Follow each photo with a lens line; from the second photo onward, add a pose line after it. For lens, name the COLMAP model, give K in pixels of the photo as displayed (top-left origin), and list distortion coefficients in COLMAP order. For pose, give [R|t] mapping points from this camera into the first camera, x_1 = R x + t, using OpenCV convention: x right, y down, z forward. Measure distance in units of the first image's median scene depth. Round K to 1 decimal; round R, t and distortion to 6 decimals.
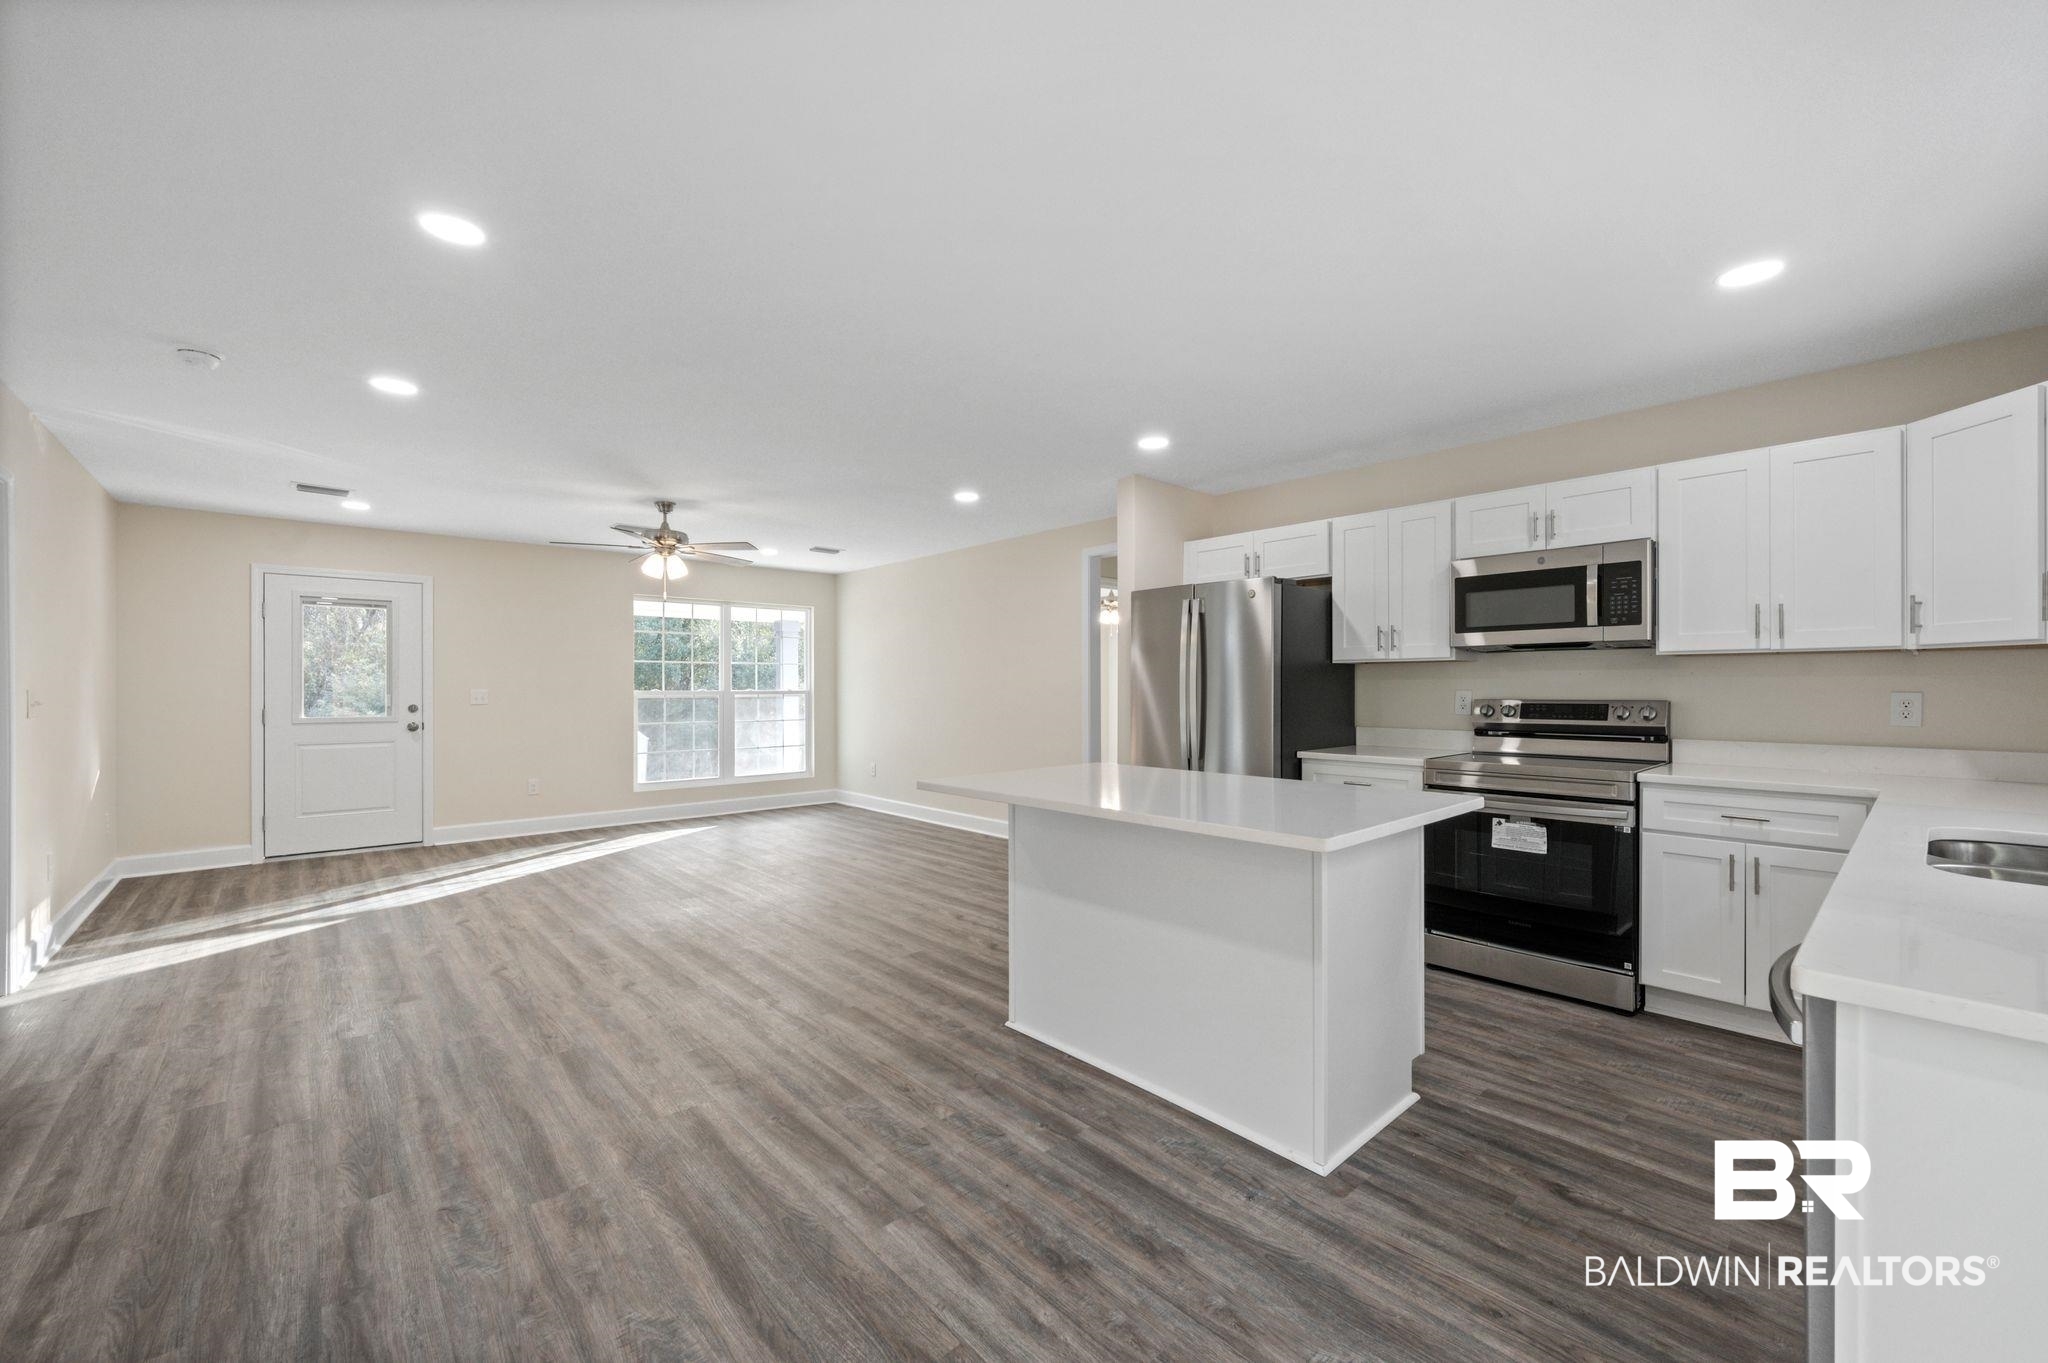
lens RADIAL K [[818.1, 0, 1034.2], [0, 818.1, 684.4], [0, 0, 1]] dist [0.000634, 0.000106]
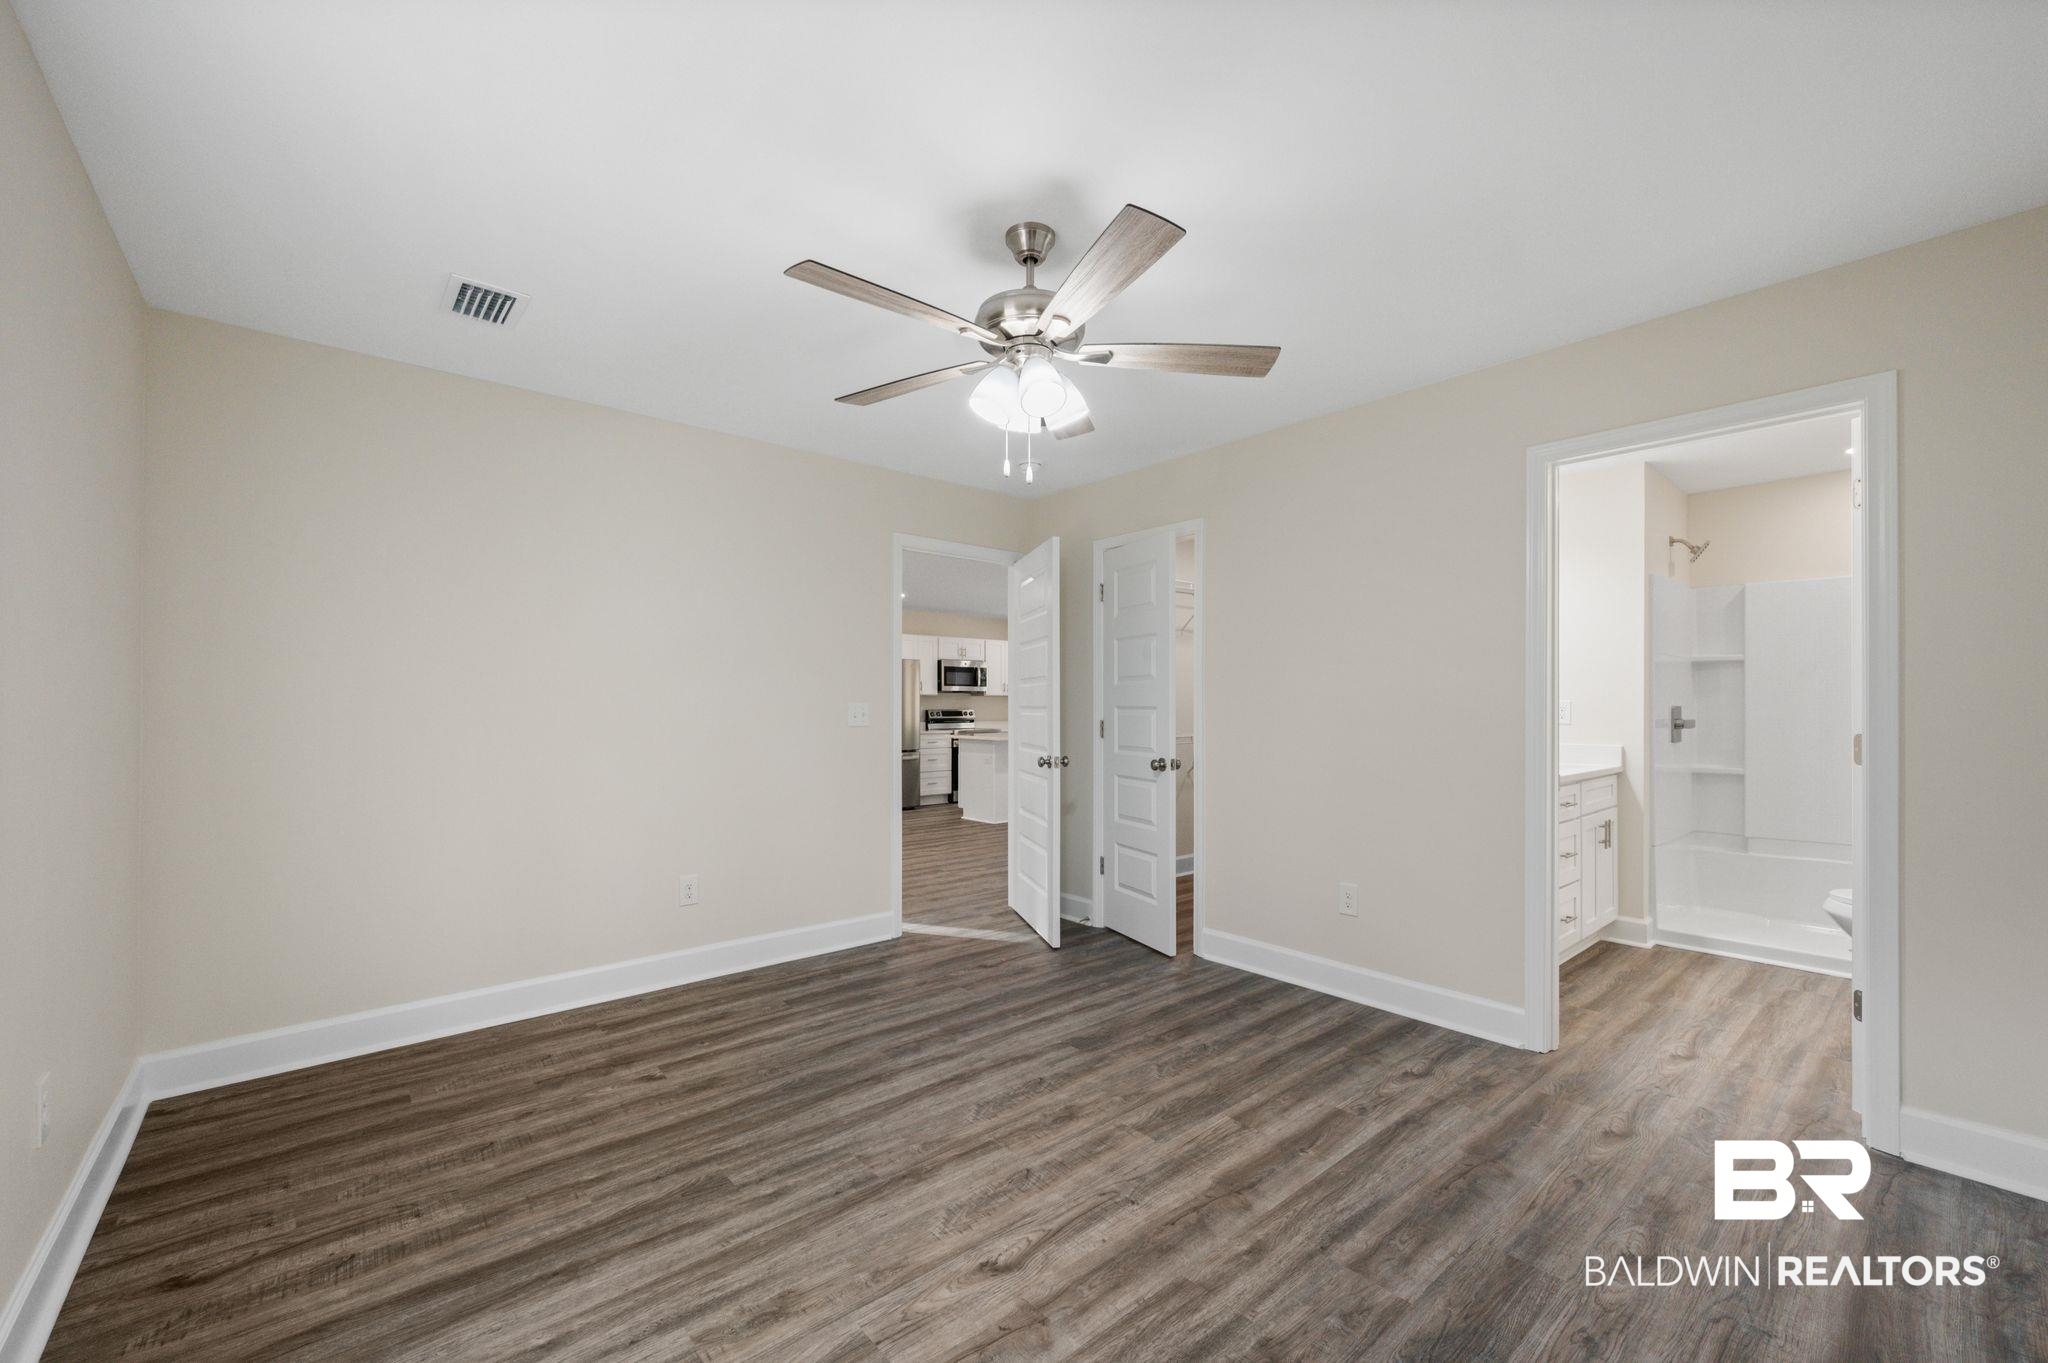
lens RADIAL K [[795.3, 0, 1024.0], [0, 795.3, 681.5], [0, 0, 1]] dist [-0.000387, -0.000042]
pose [[0.016523, 0.022496, 0.999610, -2.446744], [-0.002620, 0.999744, -0.022456, -0.019976], [-0.999860, -0.002248, 0.016578, 0.758589]]
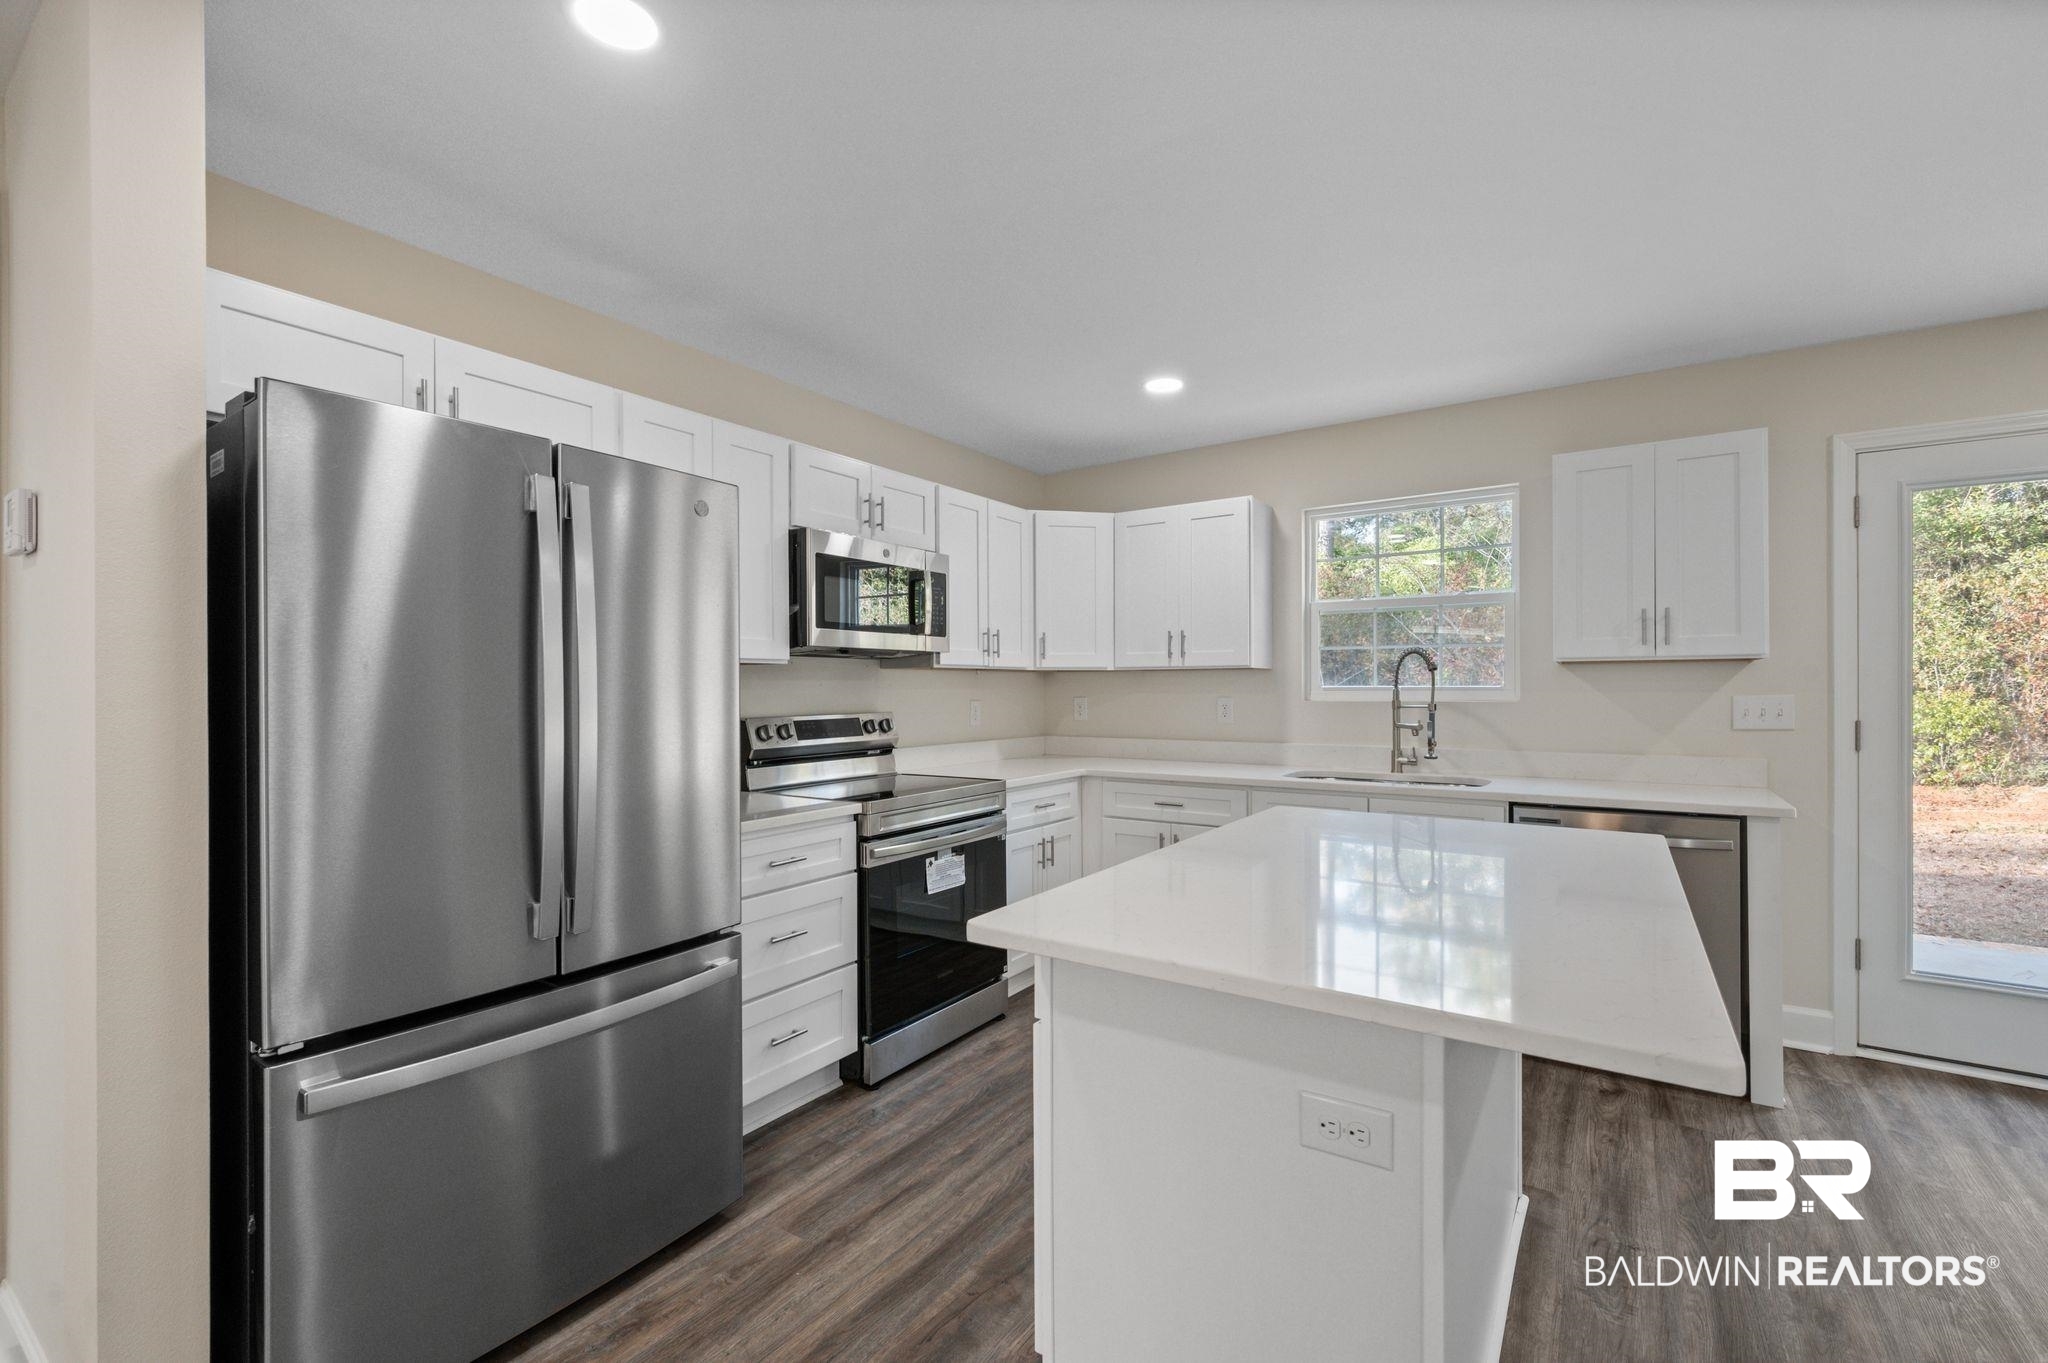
lens RADIAL K [[870.5, 0, 1025.4], [0, 870.5, 687.8], [0, 0, 1]] dist [-0.000463, -0.000013]
pose [[-0.232588, 0.003273, 0.972570, -0.317754], [0.004642, 0.999987, -0.002255, -0.007316], [-0.972564, 0.003990, -0.232600, 1.110973]]
